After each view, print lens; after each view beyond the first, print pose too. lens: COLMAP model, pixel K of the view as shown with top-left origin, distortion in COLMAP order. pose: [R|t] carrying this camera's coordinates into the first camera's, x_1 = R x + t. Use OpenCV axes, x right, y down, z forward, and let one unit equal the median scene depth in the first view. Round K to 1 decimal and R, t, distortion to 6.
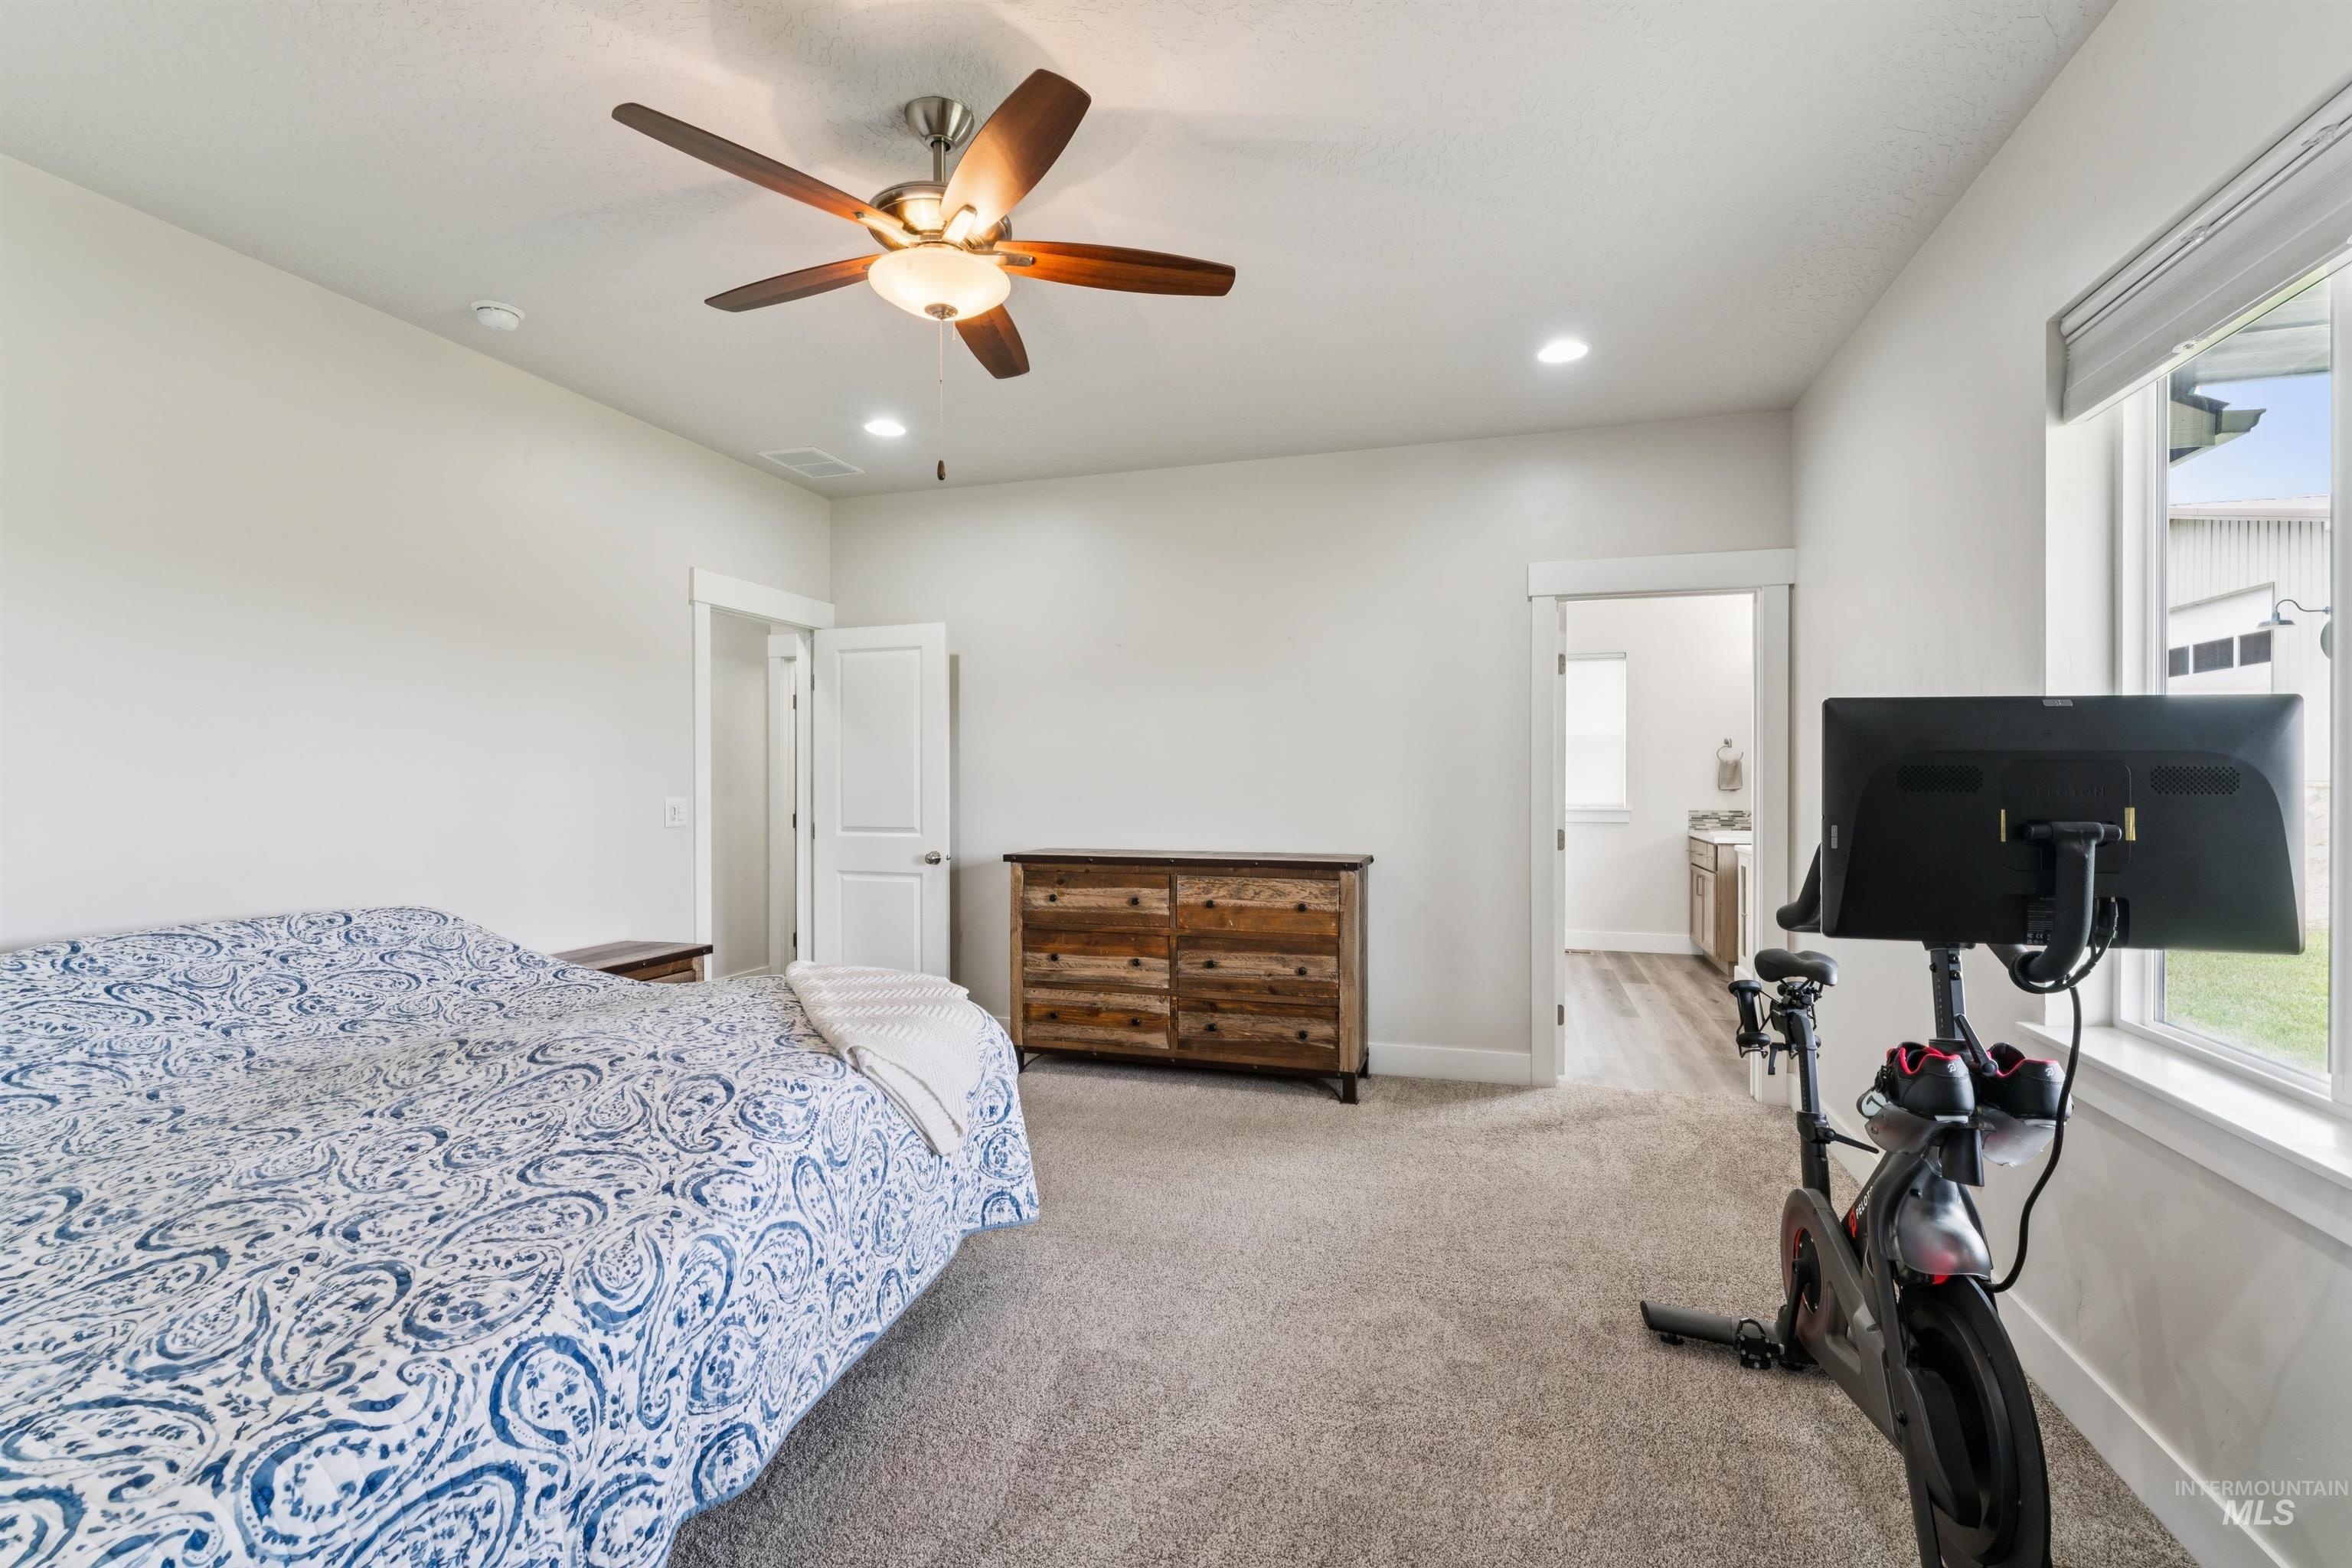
lens RADIAL K [[1058.9, 0, 1179.3], [0, 1058.9, 791.2], [0, 0, 1]] dist [-0.003507, 0.000515]
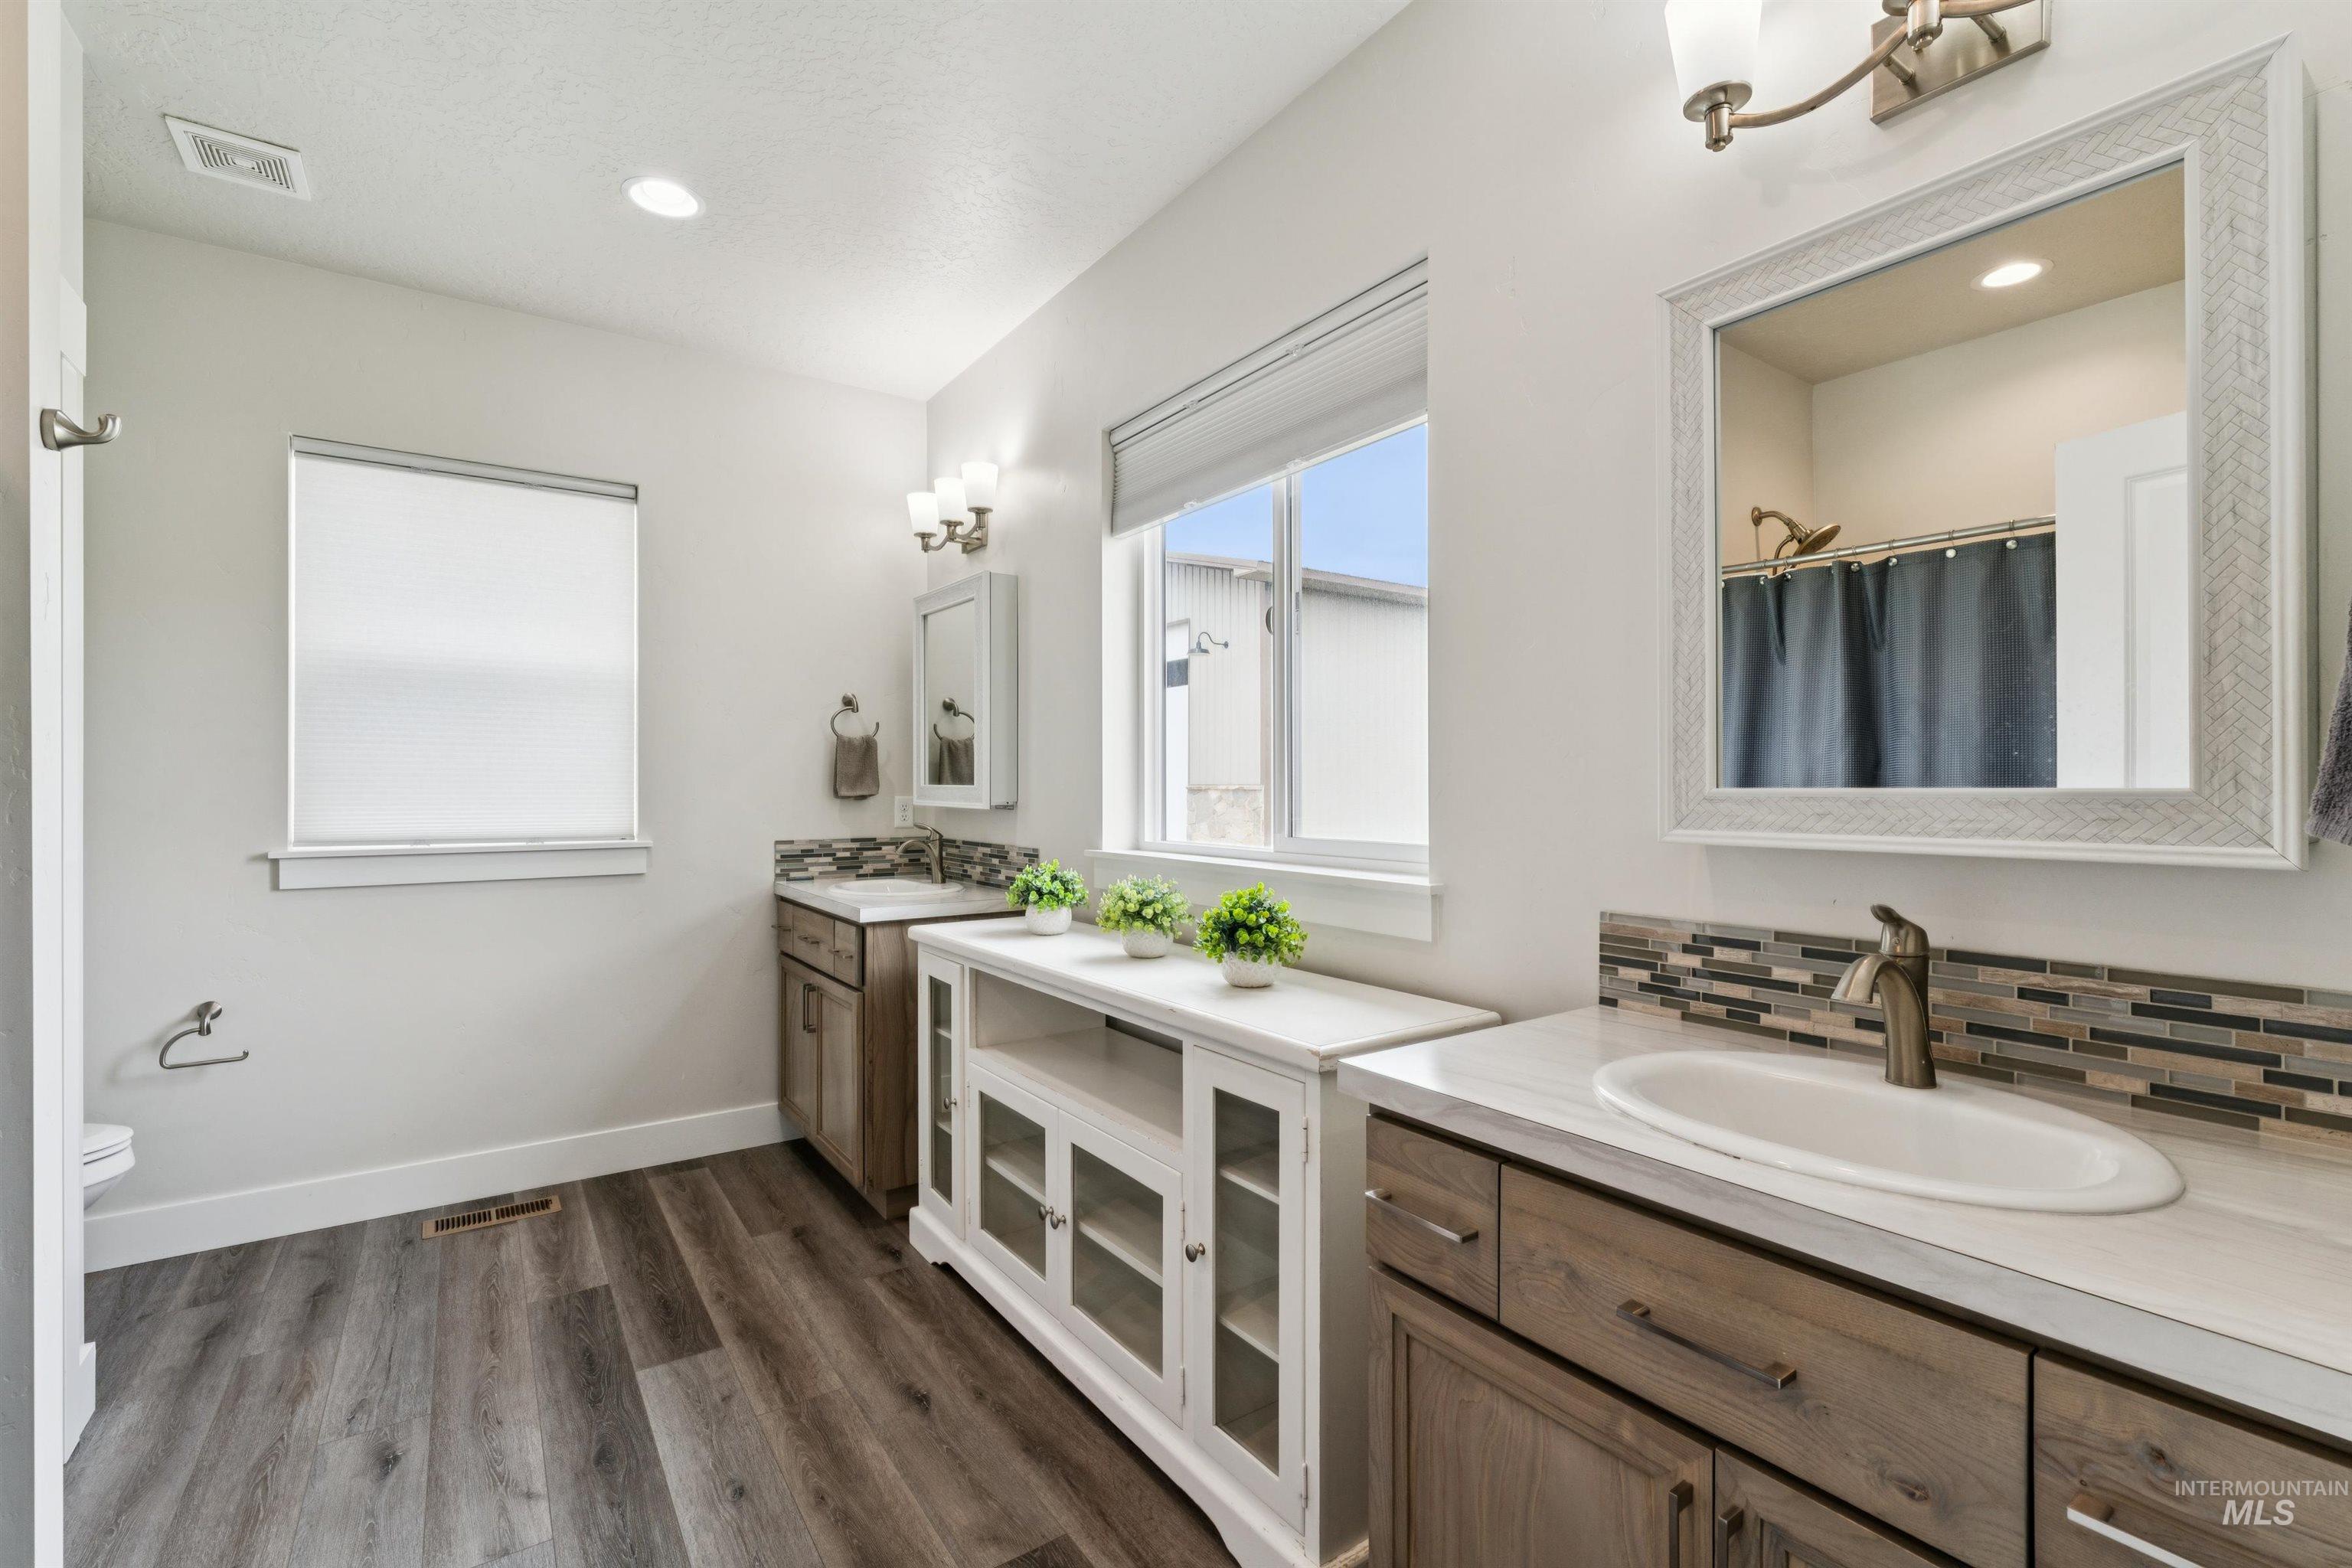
lens RADIAL K [[1016.0, 0, 1179.1], [0, 1016.0, 786.0], [0, 0, 1]] dist [-0.004135, 0.001494]
pose [[0.610219, 0.004151, 0.792222, 0.232544], [0.002644, 0.999970, -0.007275, -0.002442], [-0.792228, 0.006534, 0.610190, 0.581040]]
